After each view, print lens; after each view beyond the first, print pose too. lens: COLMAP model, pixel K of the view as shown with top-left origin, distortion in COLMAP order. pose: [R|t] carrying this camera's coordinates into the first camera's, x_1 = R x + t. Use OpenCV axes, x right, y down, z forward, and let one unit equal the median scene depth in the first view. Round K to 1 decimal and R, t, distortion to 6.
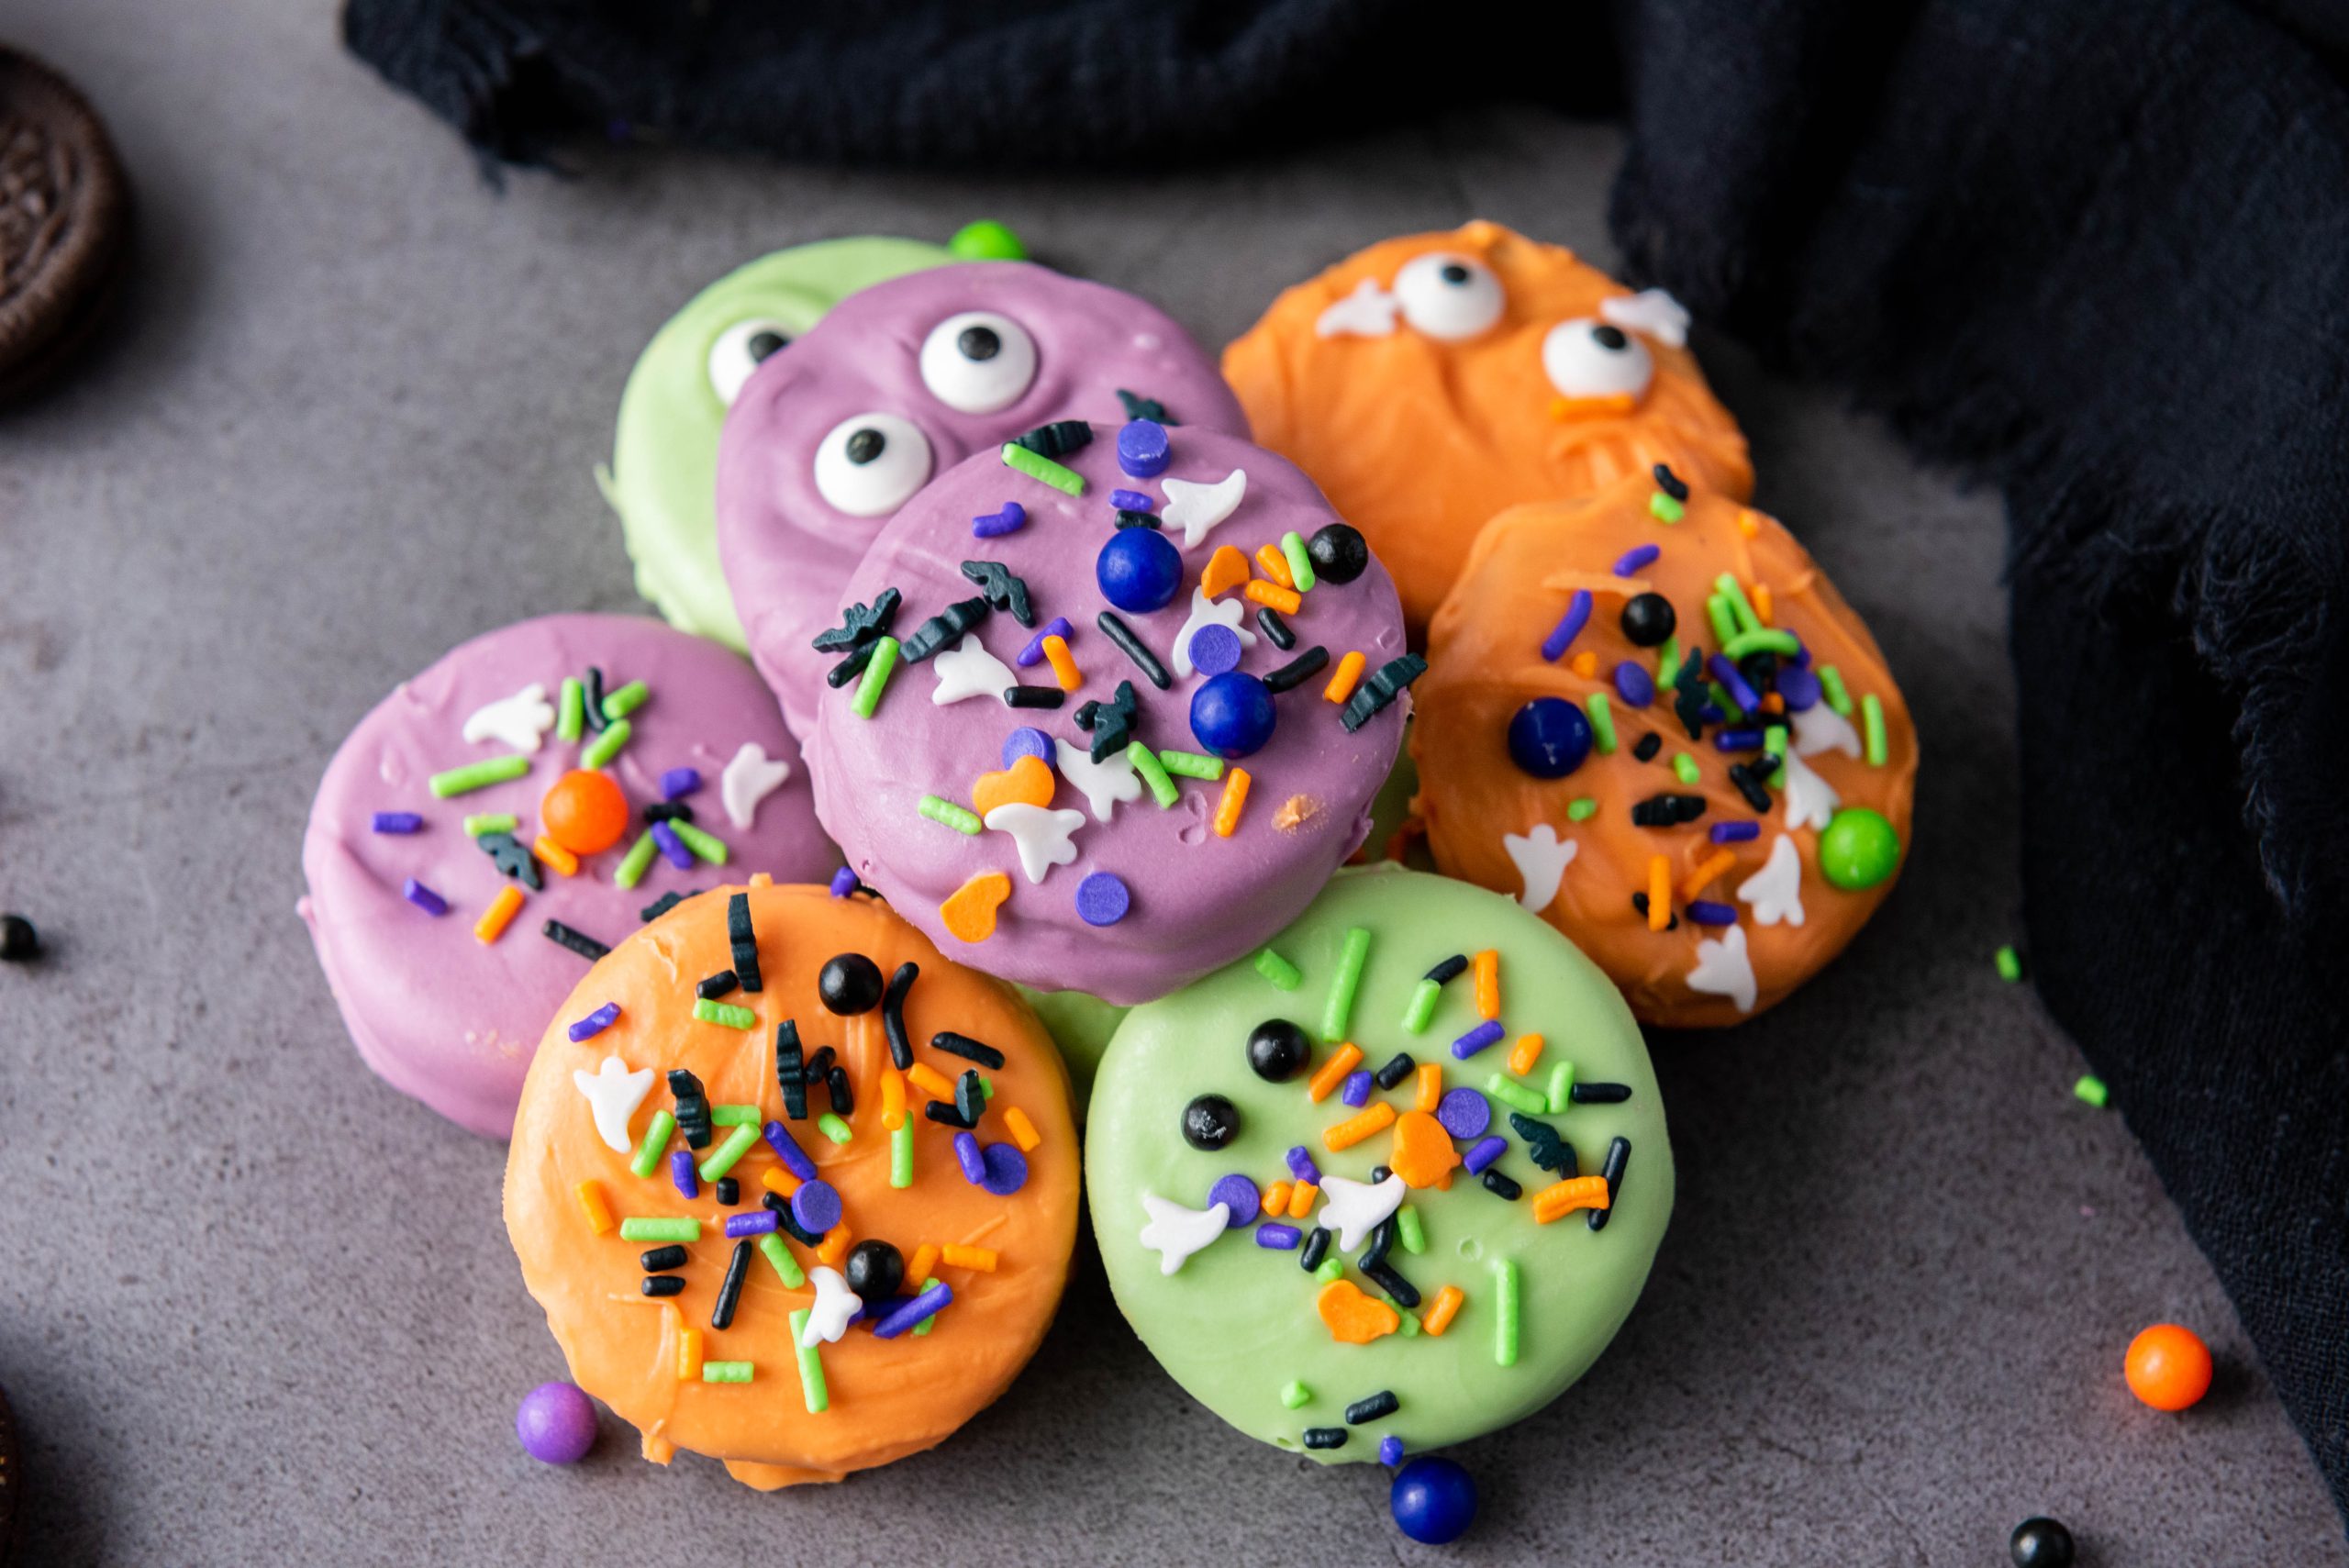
lens RADIAL K [[4291.1, 0, 1174.5], [0, 4291.1, 784.0], [0, 0, 1]] dist [-0.026685, -0.030880]
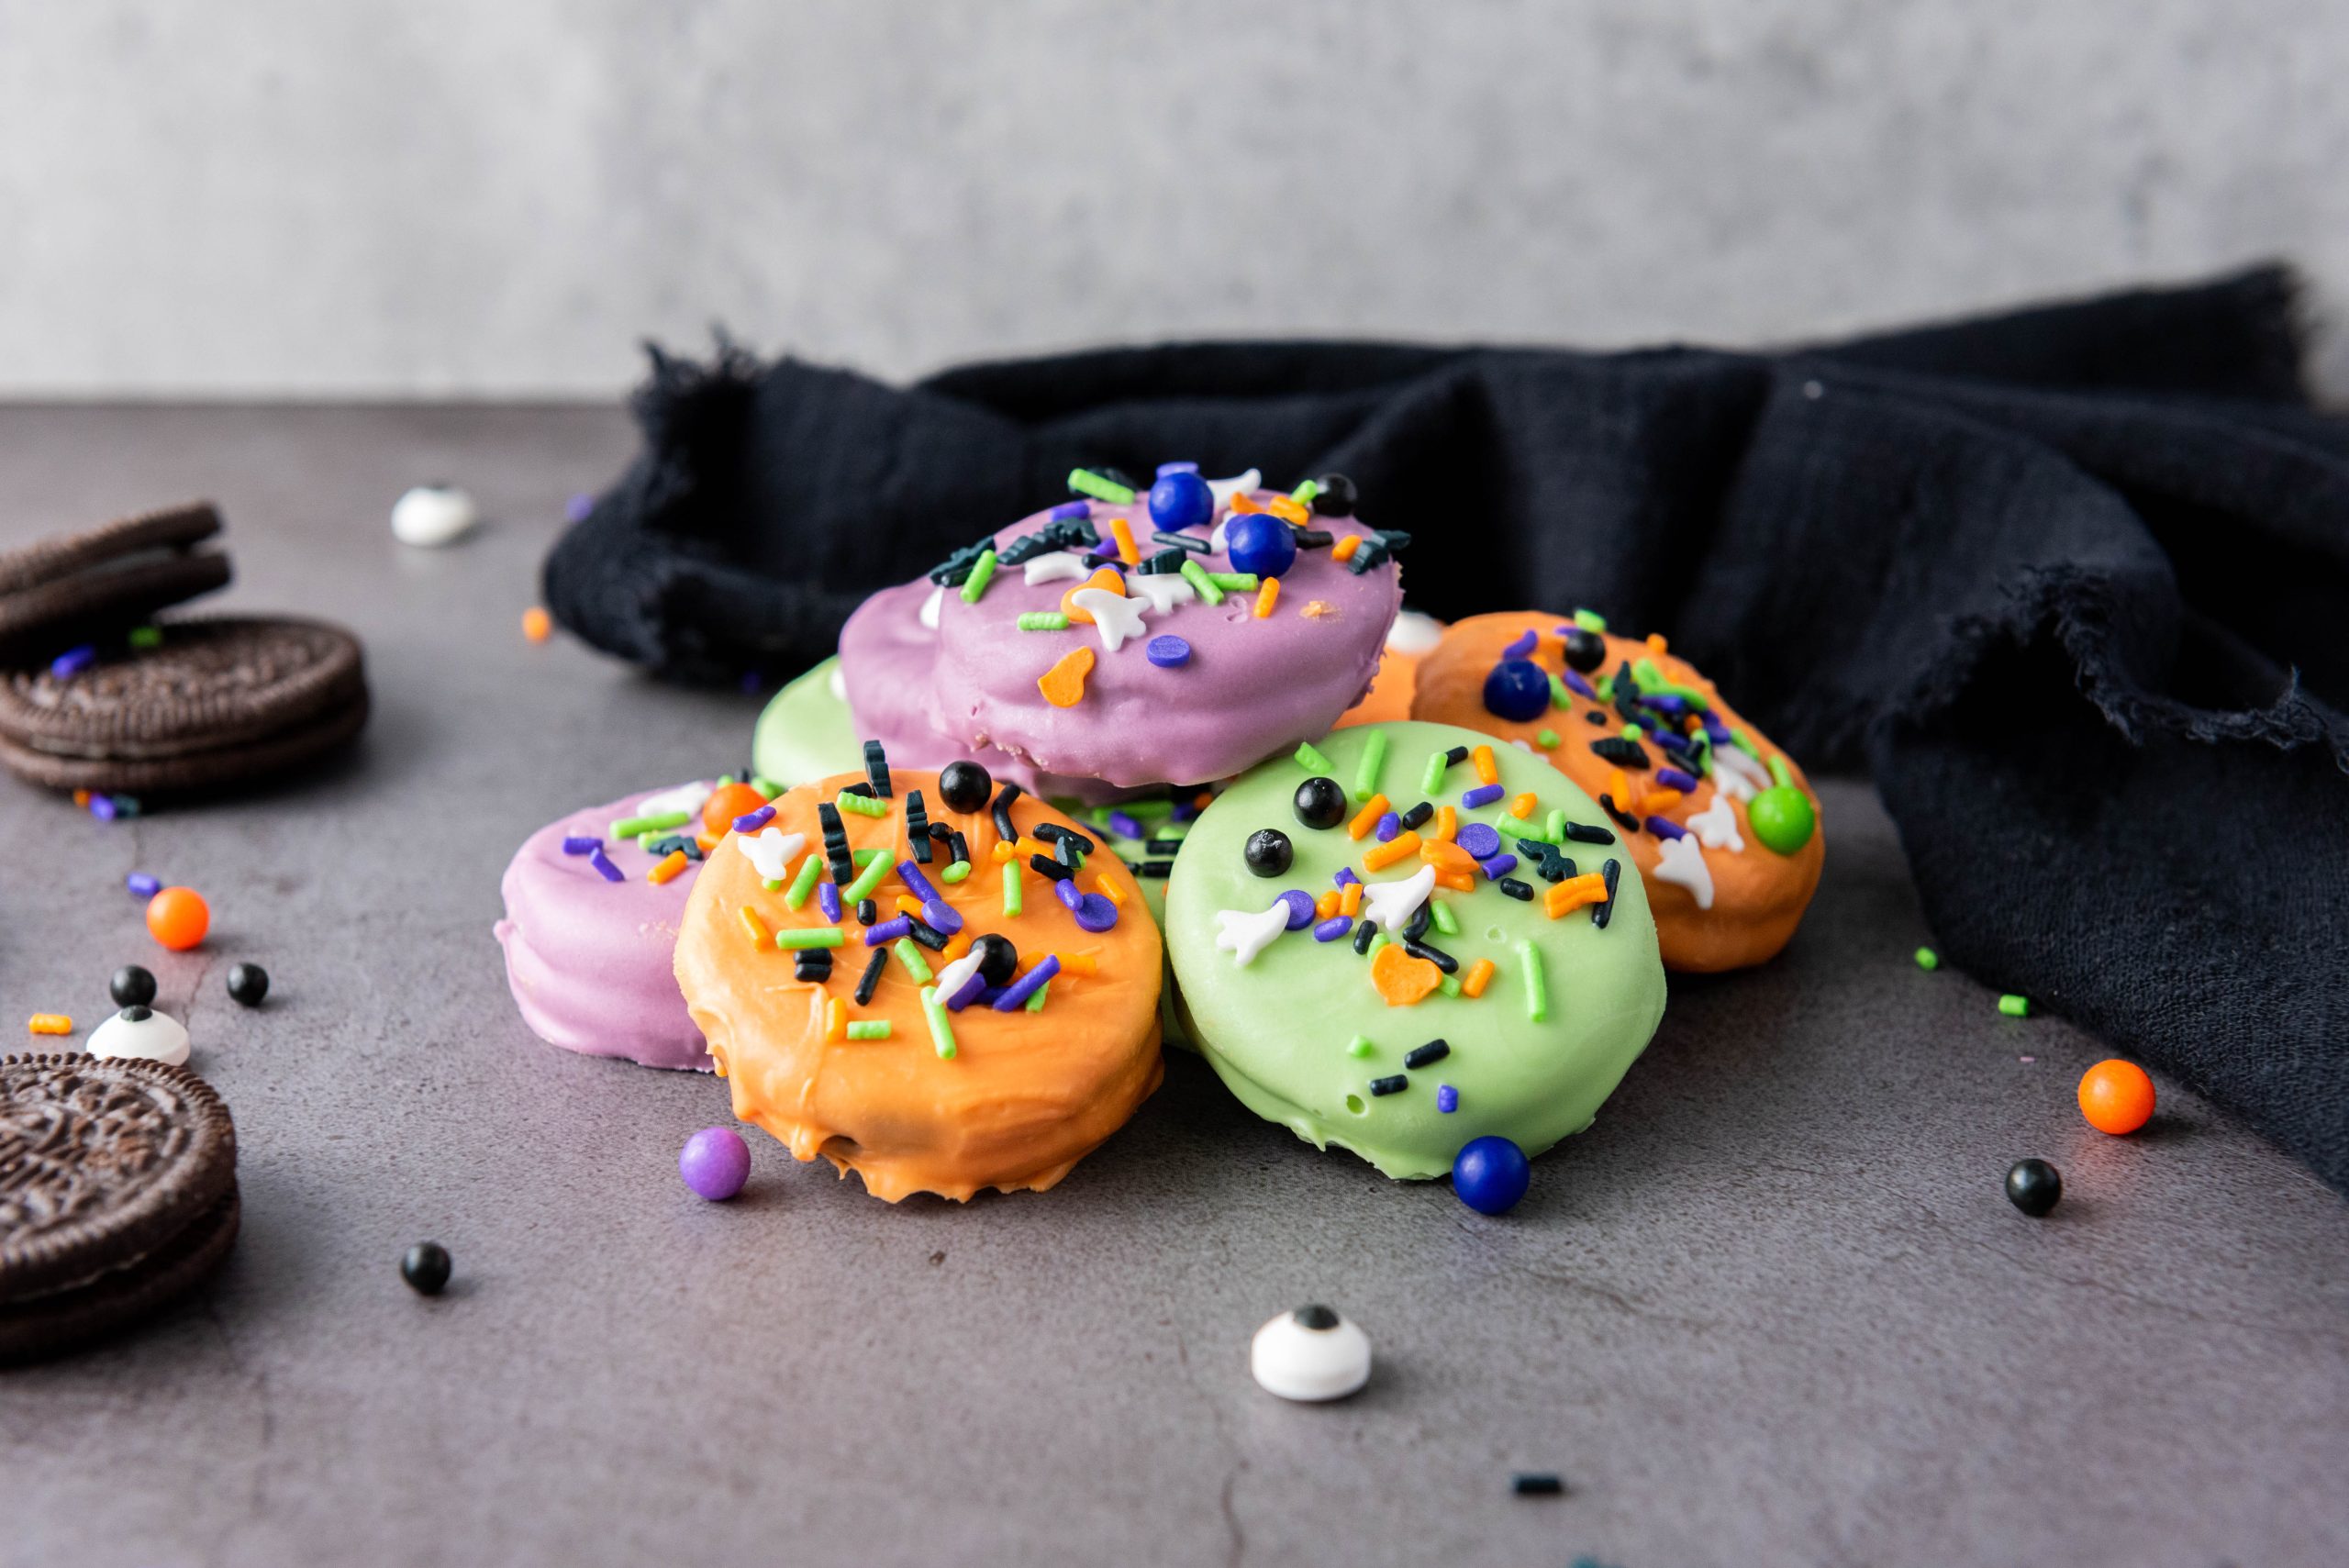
lens RADIAL K [[3892.1, 0, 1174.5], [0, 3892.1, 784.0], [0, 0, 1]] dist [-0.017416, 0.060124]
pose [[0.998181, -0.050318, 0.033205, -0.050707], [0.060015, 0.777199, -0.626387, 0.712594], [0.005711, 0.627240, 0.778805, 0.133914]]
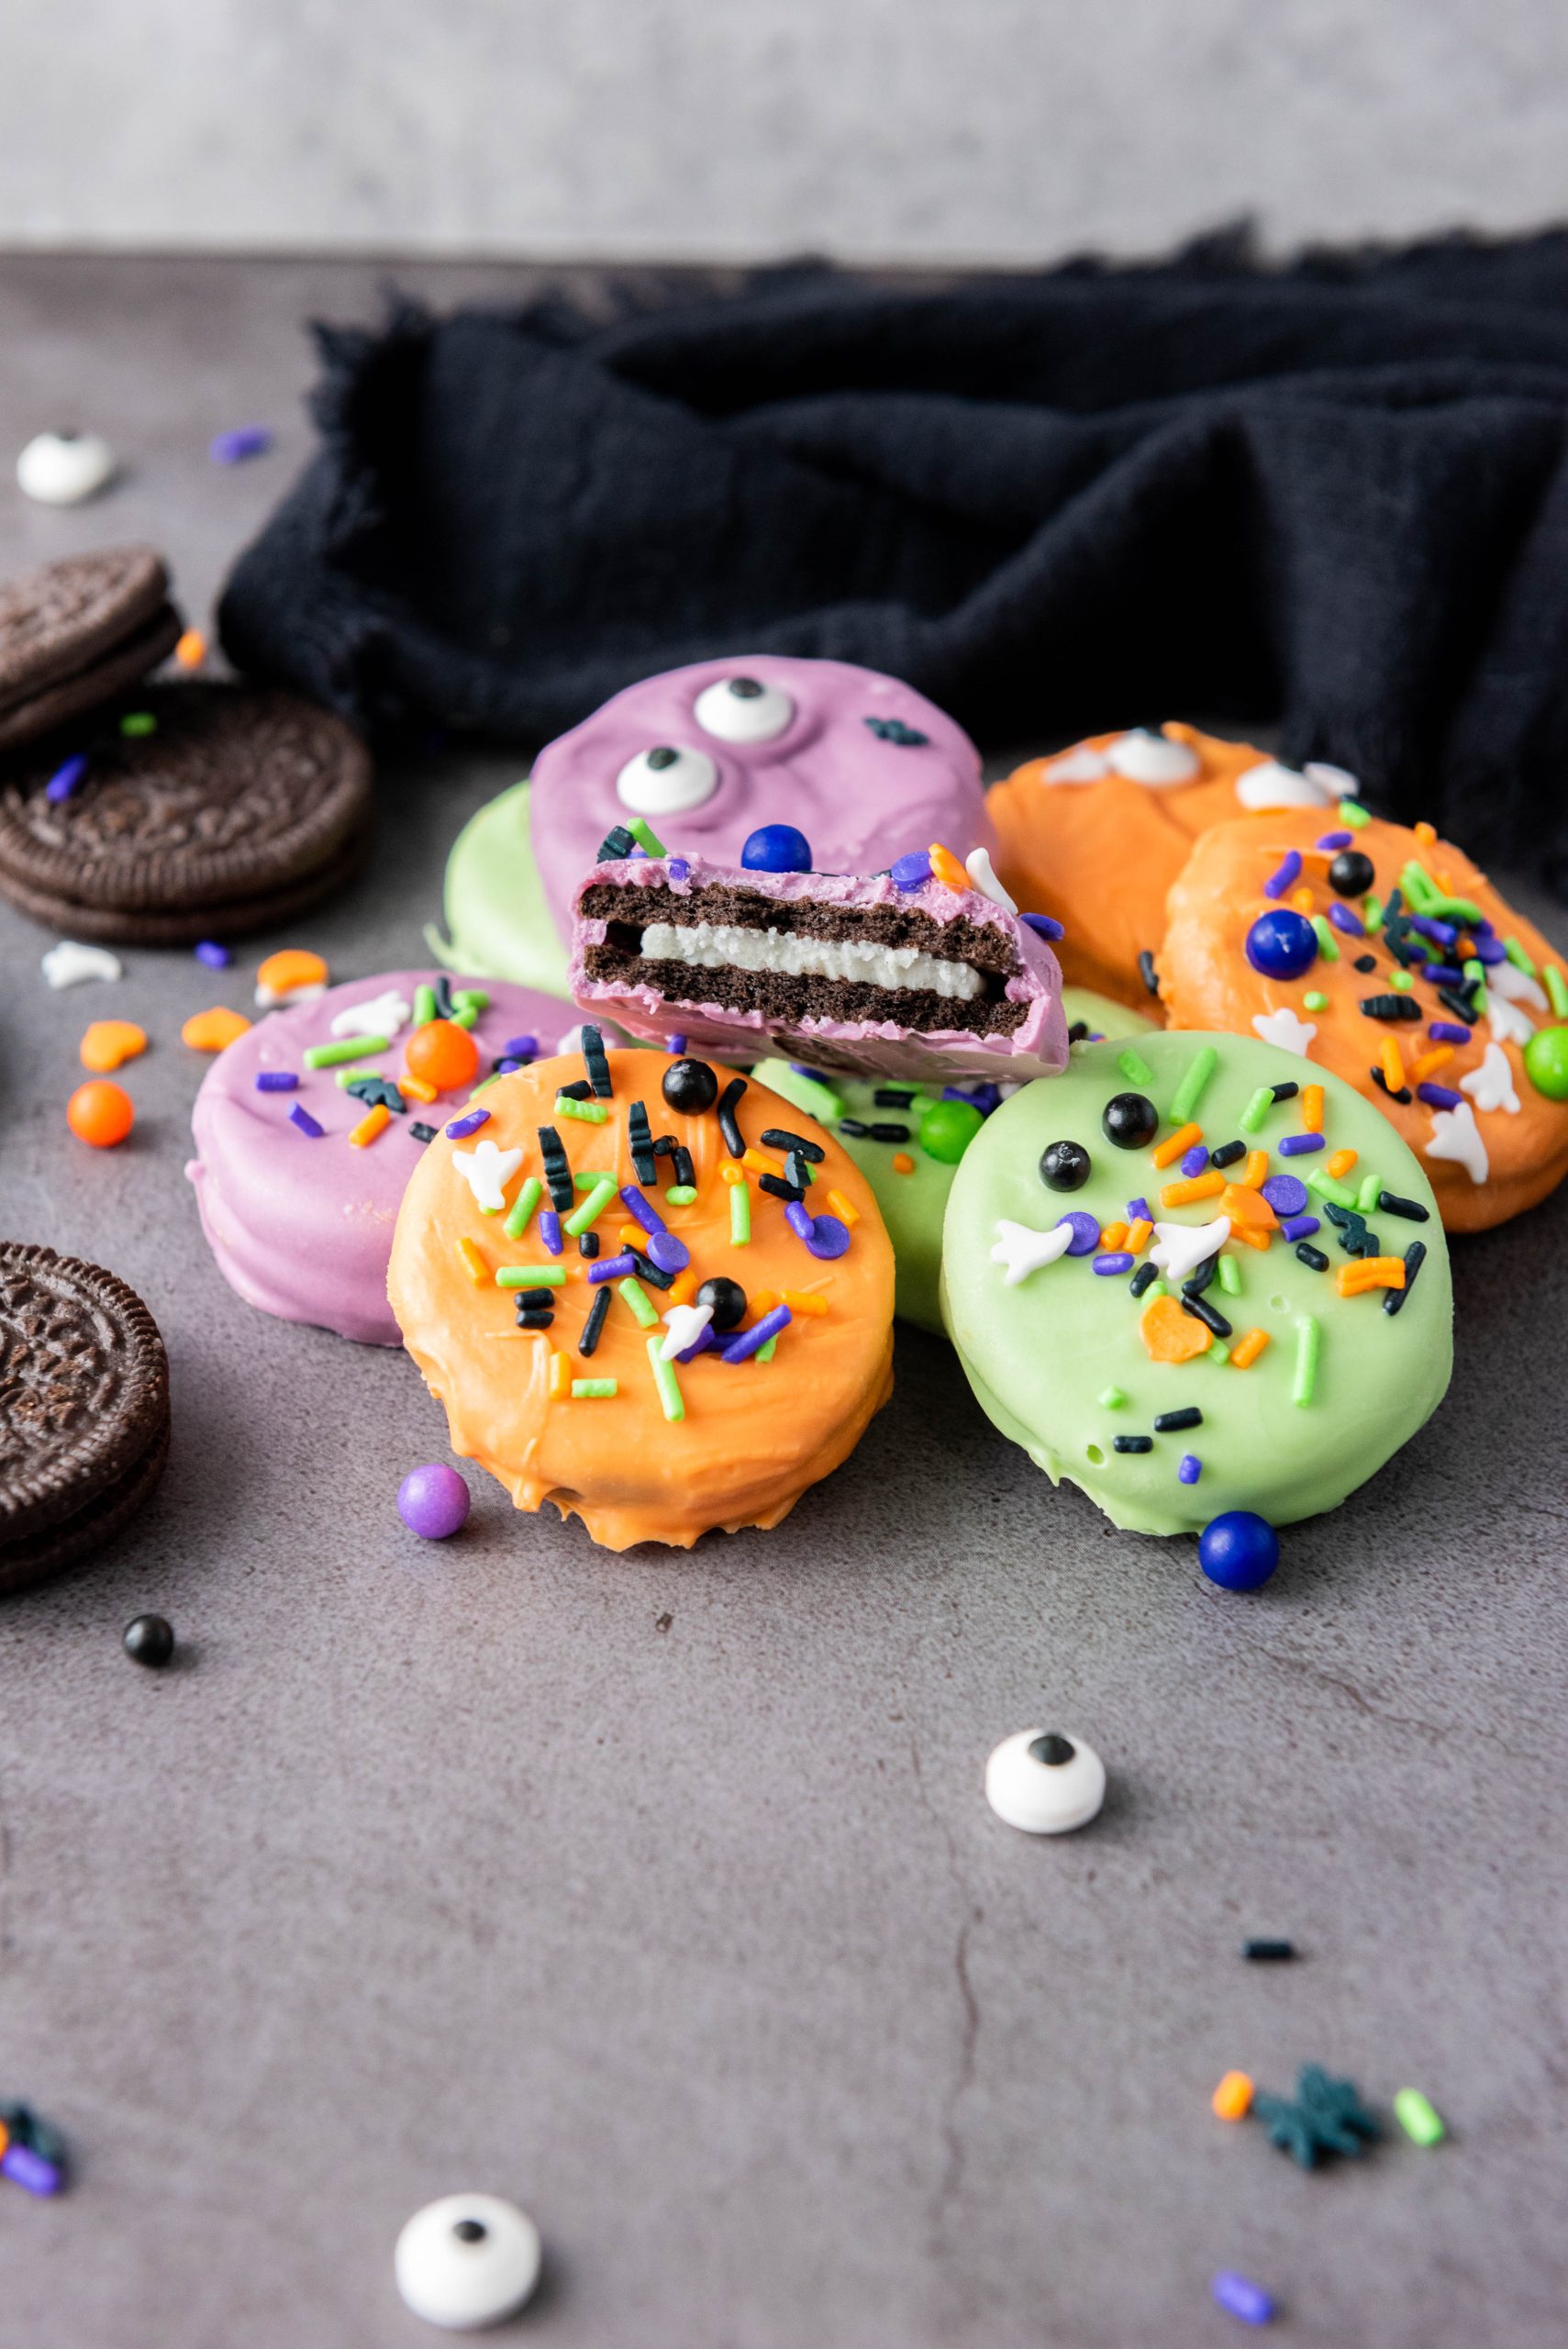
lens RADIAL K [[4580.7, 0, 784.0], [0, 4580.7, 1174.5], [0, 0, 1]] dist [-0.034028, -0.090155]
pose [[0.999076, -0.039686, 0.016508, -0.068592], [0.042971, 0.913203, -0.405234, 0.546027], [0.001007, 0.405569, 0.914064, -0.111401]]
